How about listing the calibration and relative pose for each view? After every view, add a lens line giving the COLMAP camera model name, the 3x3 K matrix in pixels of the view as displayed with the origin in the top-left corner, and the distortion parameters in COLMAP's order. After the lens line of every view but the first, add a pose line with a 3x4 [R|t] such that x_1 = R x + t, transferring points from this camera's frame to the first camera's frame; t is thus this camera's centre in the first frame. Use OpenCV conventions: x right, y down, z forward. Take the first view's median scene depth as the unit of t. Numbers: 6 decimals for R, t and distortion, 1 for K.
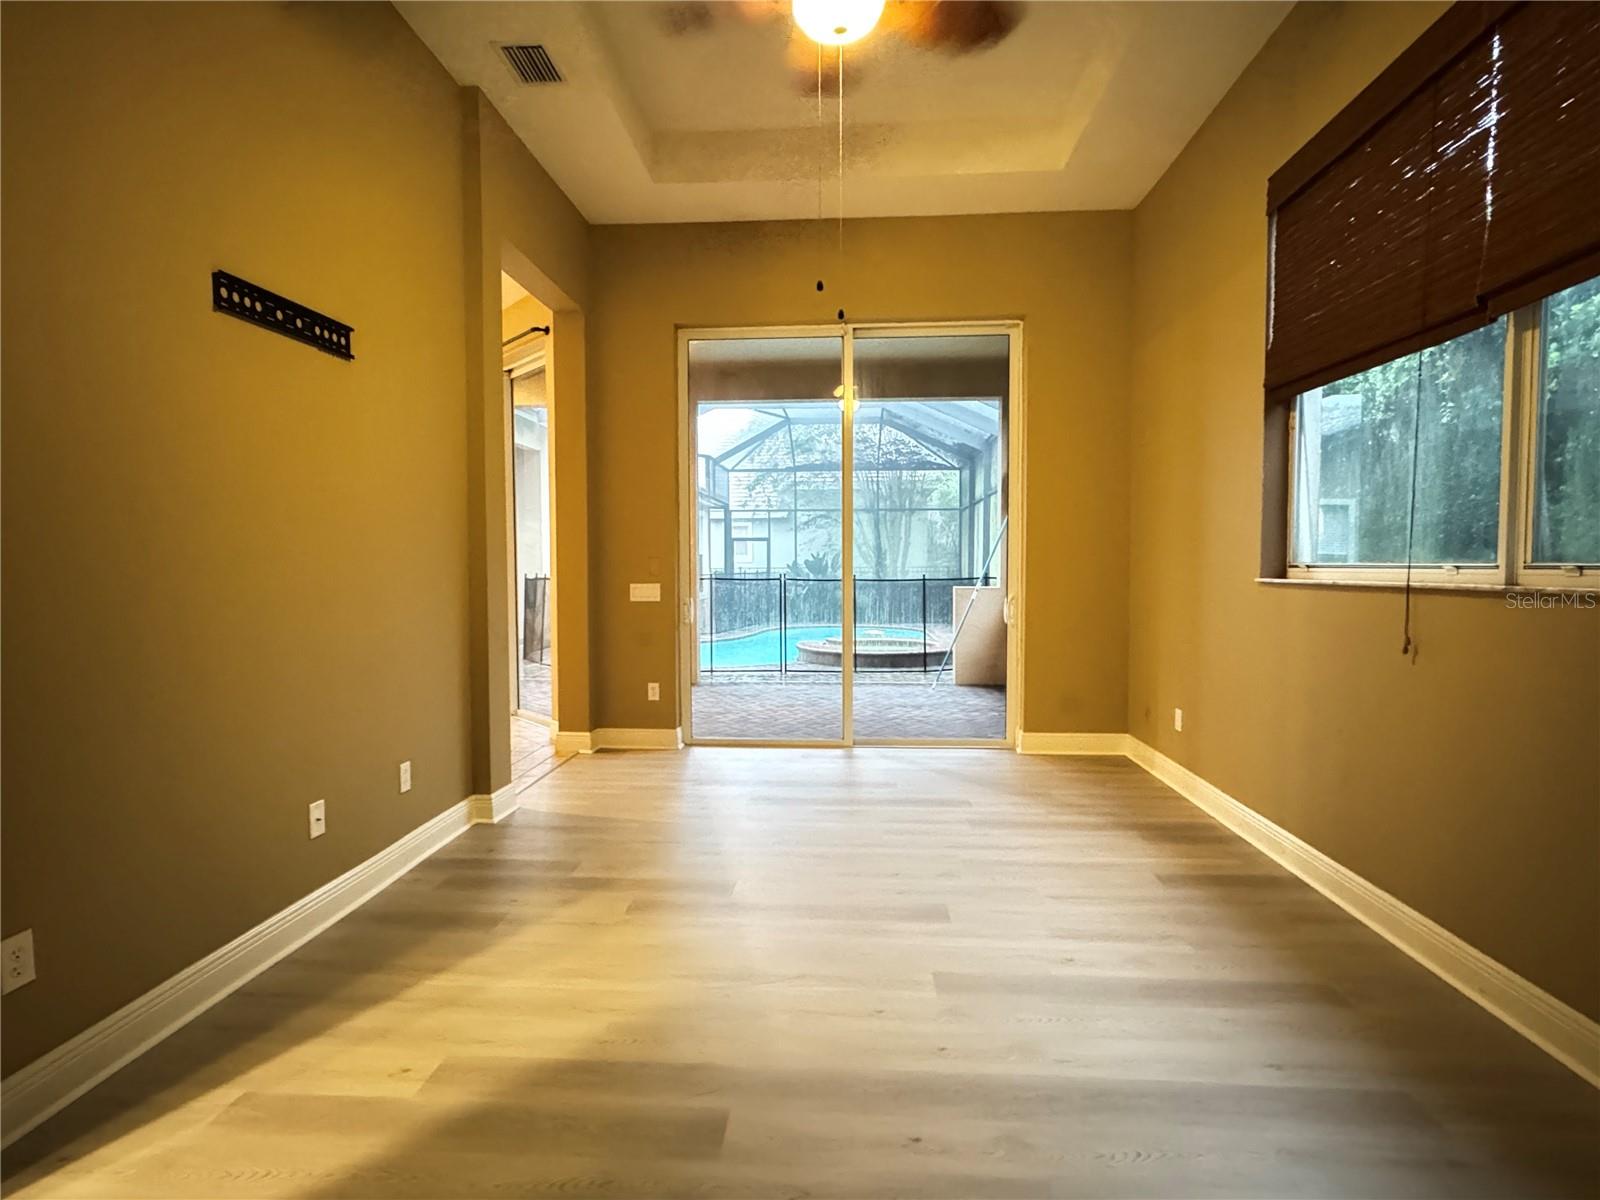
lens RADIAL K [[844.0, 0, 792.0], [0, 844.0, 603.3], [0, 0, 1]] dist [-0.004264, 0.000452]
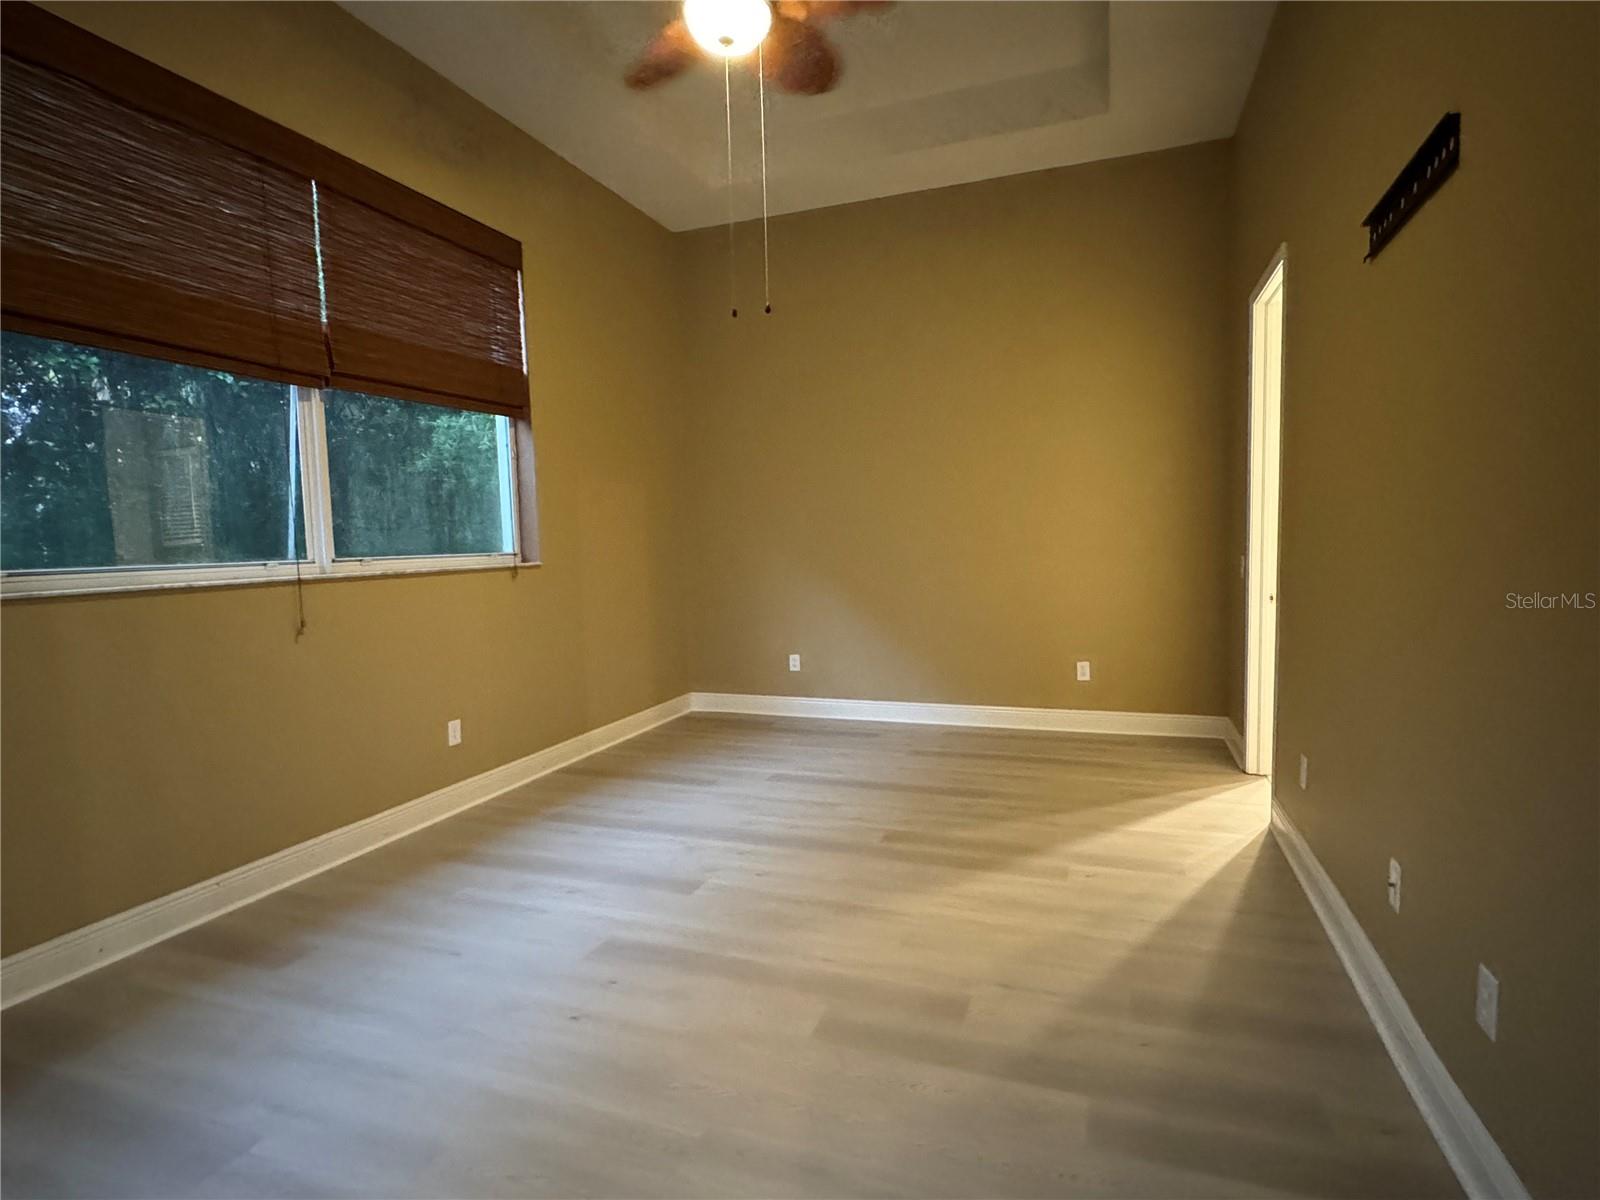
lens RADIAL K [[844.0, 0, 792.0], [0, 844.0, 603.3], [0, 0, 1]] dist [-0.004264, 0.000452]
pose [[-0.958517, 0.007841, 0.284928, -0.202312], [0.043563, 0.991908, 0.119253, -0.067506], [-0.281687, 0.126718, -0.951102, 1.326901]]
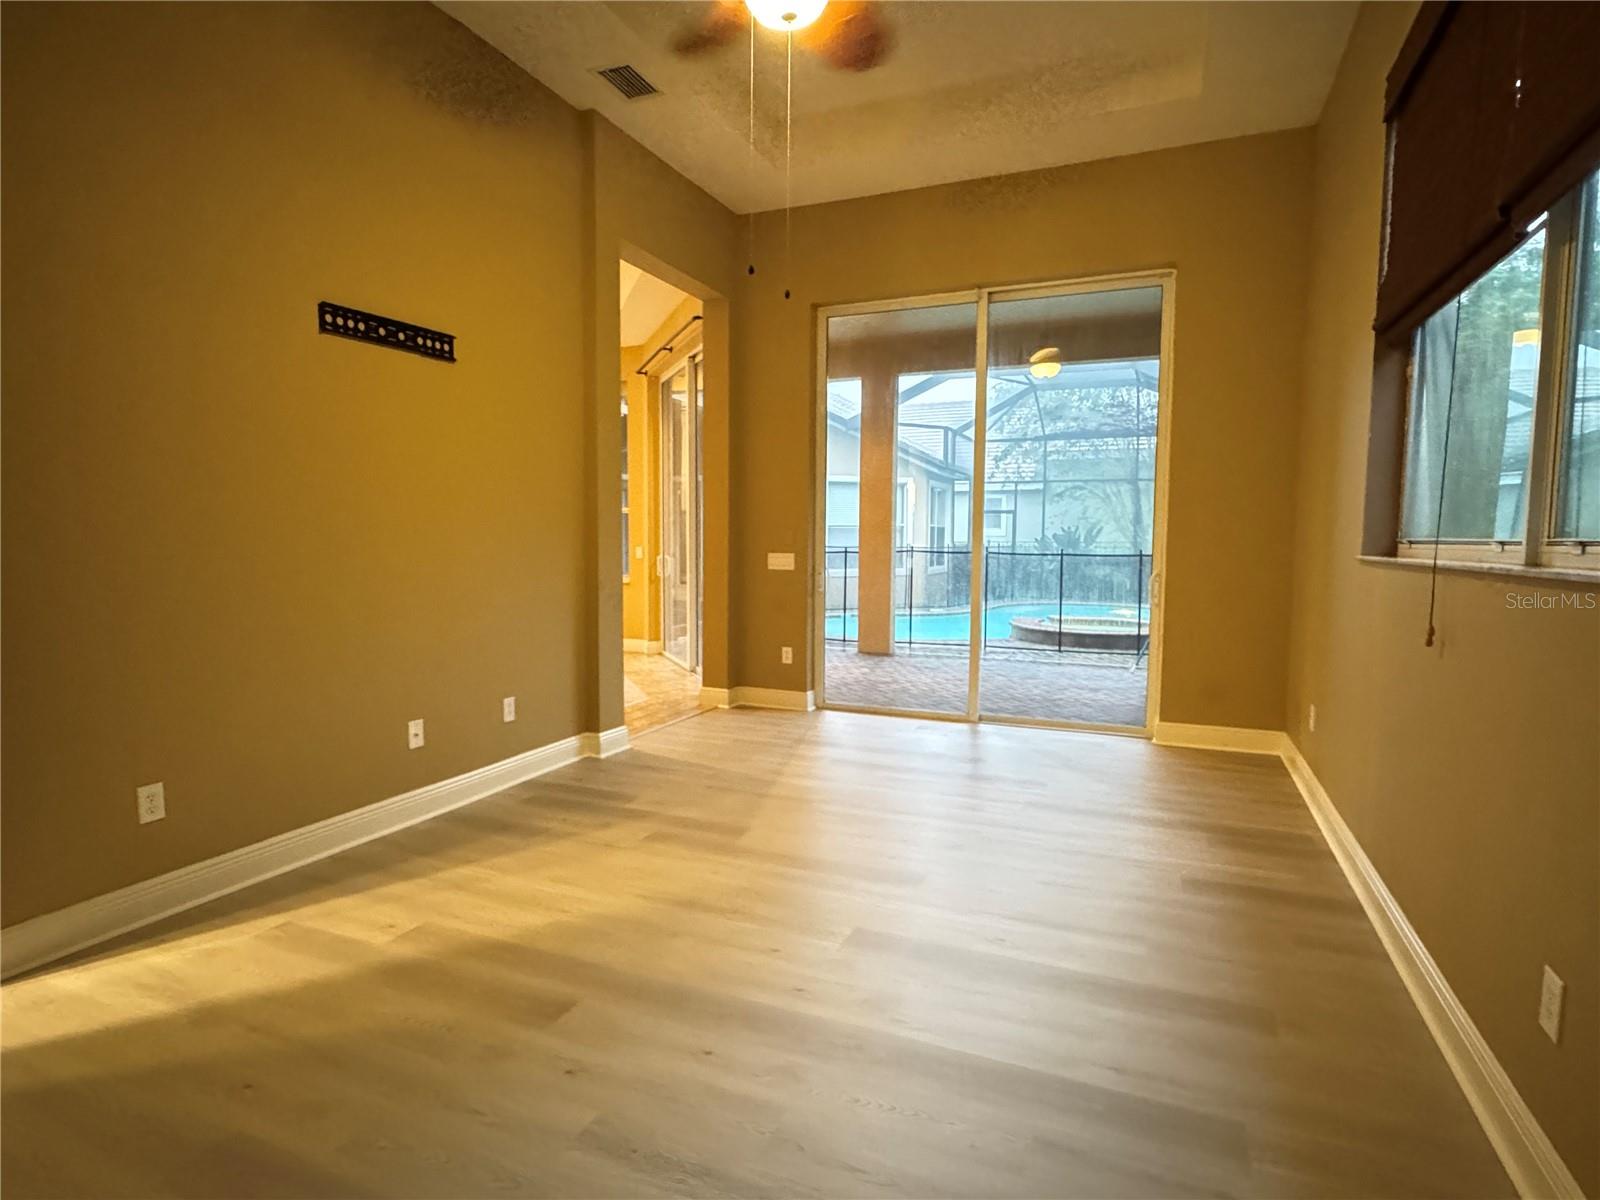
lens RADIAL K [[844.0, 0, 792.0], [0, 844.0, 603.3], [0, 0, 1]] dist [-0.004264, 0.000452]
pose [[0.943845, 0.035130, -0.328515, 0.273770], [-0.024729, 0.999053, 0.035788, 0.002023], [0.329461, -0.025654, 0.943821, 0.002939]]
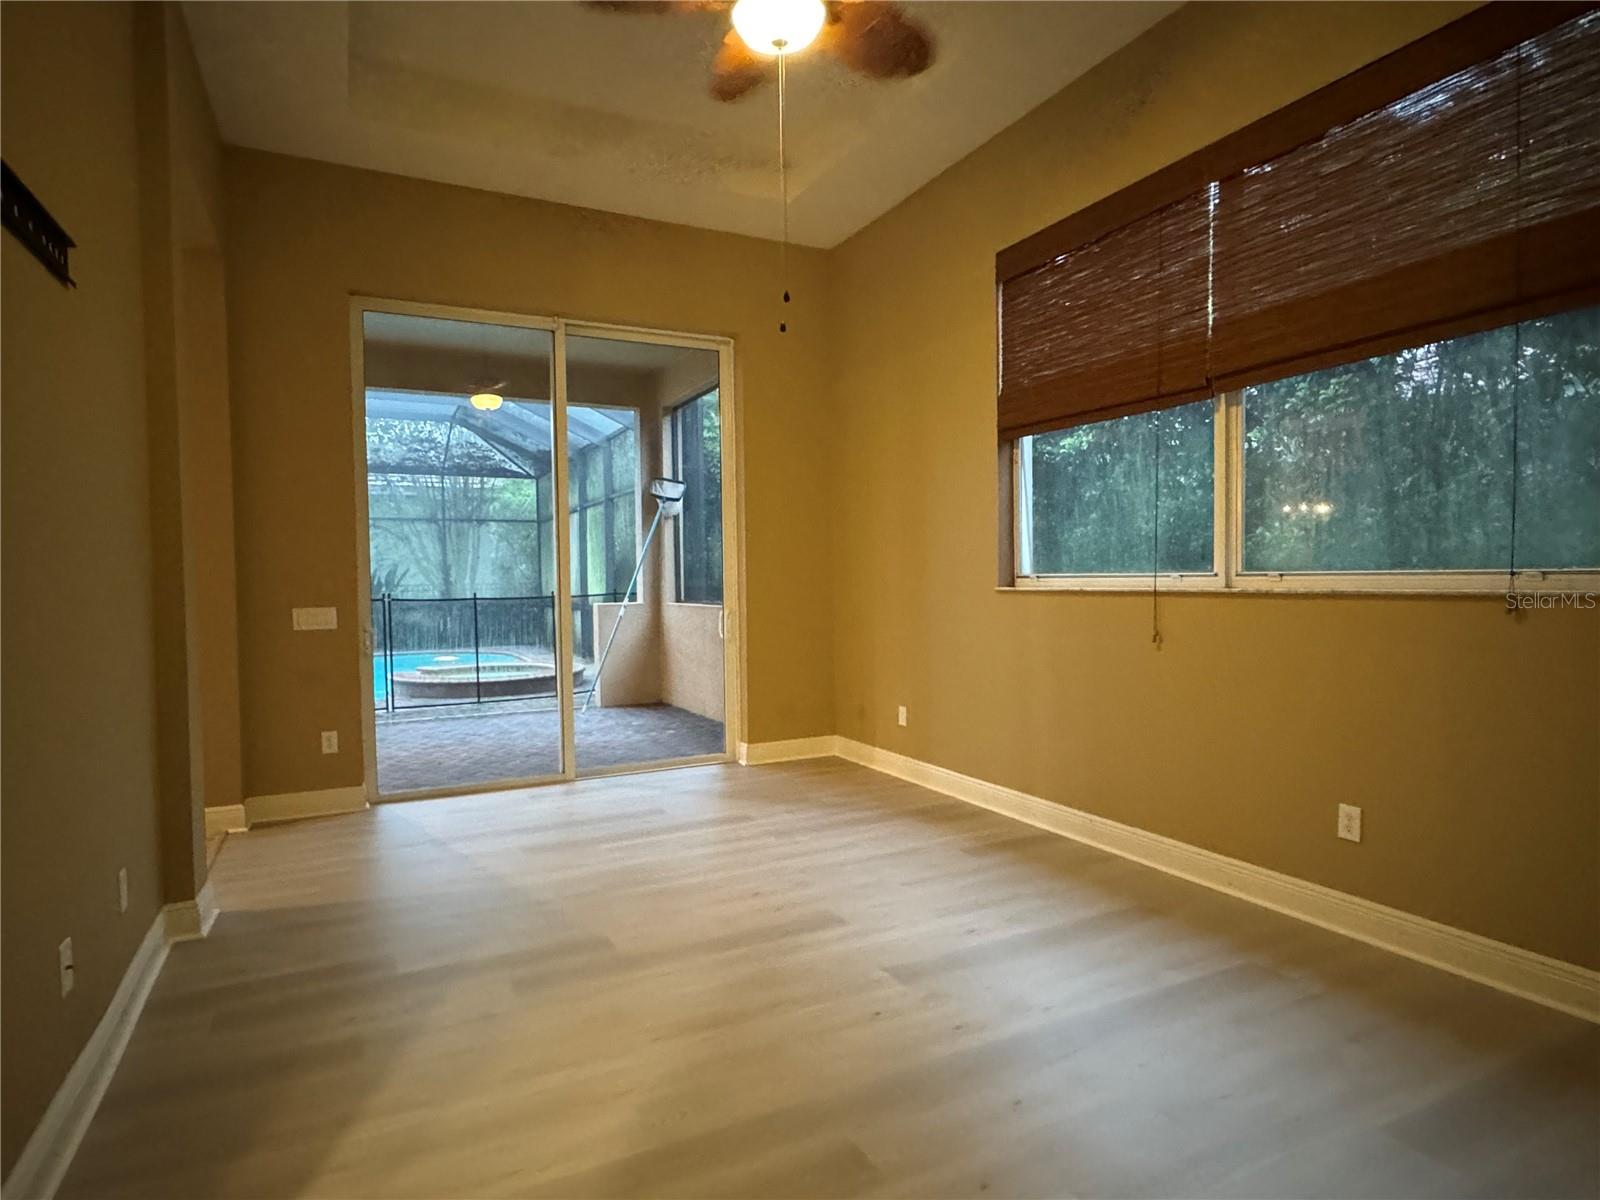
lens RADIAL K [[891.8, 0, 798.4], [0, 891.8, 604.6], [0, 0, 1]] dist [-0.000330, 0.000113]
pose [[0.857833, -0.025276, 0.513307, -0.309734], [0.034953, 0.999347, -0.009203, -0.003605], [-0.512739, 0.025837, 0.858156, 0.063594]]
